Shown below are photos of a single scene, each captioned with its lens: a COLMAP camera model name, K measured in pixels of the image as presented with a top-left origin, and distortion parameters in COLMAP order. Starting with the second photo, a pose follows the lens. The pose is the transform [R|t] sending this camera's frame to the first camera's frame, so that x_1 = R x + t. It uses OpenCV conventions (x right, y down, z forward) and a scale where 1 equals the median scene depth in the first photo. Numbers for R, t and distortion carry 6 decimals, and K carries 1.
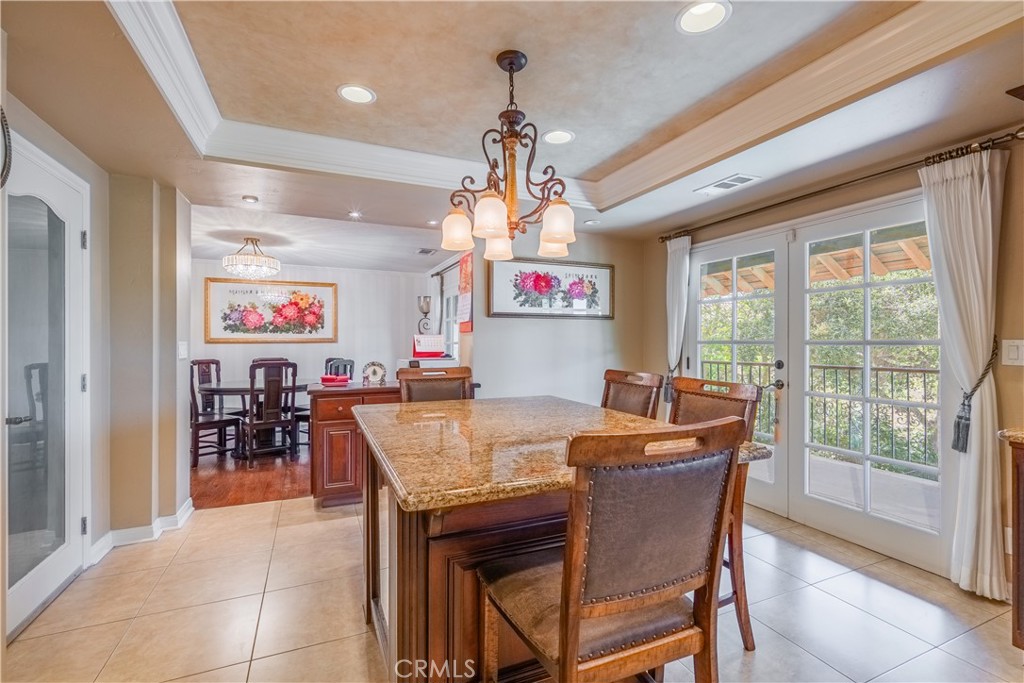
lens RADIAL K [[450.1, 0, 493.6], [0, 450.1, 338.6], [0, 0, 1]] dist [-0.004755, -0.000164]
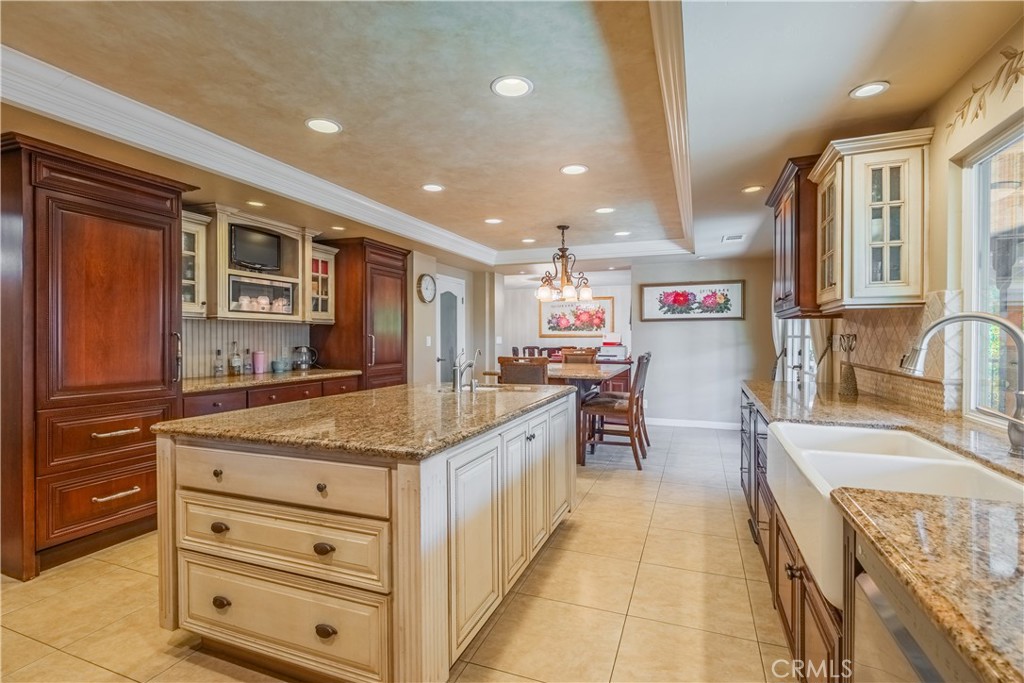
lens RADIAL K [[450.1, 0, 530.0], [0, 450.1, 340.2], [0, 0, 1]] dist [-0.004755, -0.000164]
pose [[0.749812, 0.003986, -0.661638, 0.454321], [0.006731, 0.999884, 0.013652, -0.002865], [0.661616, -0.014690, 0.749699, -0.302068]]
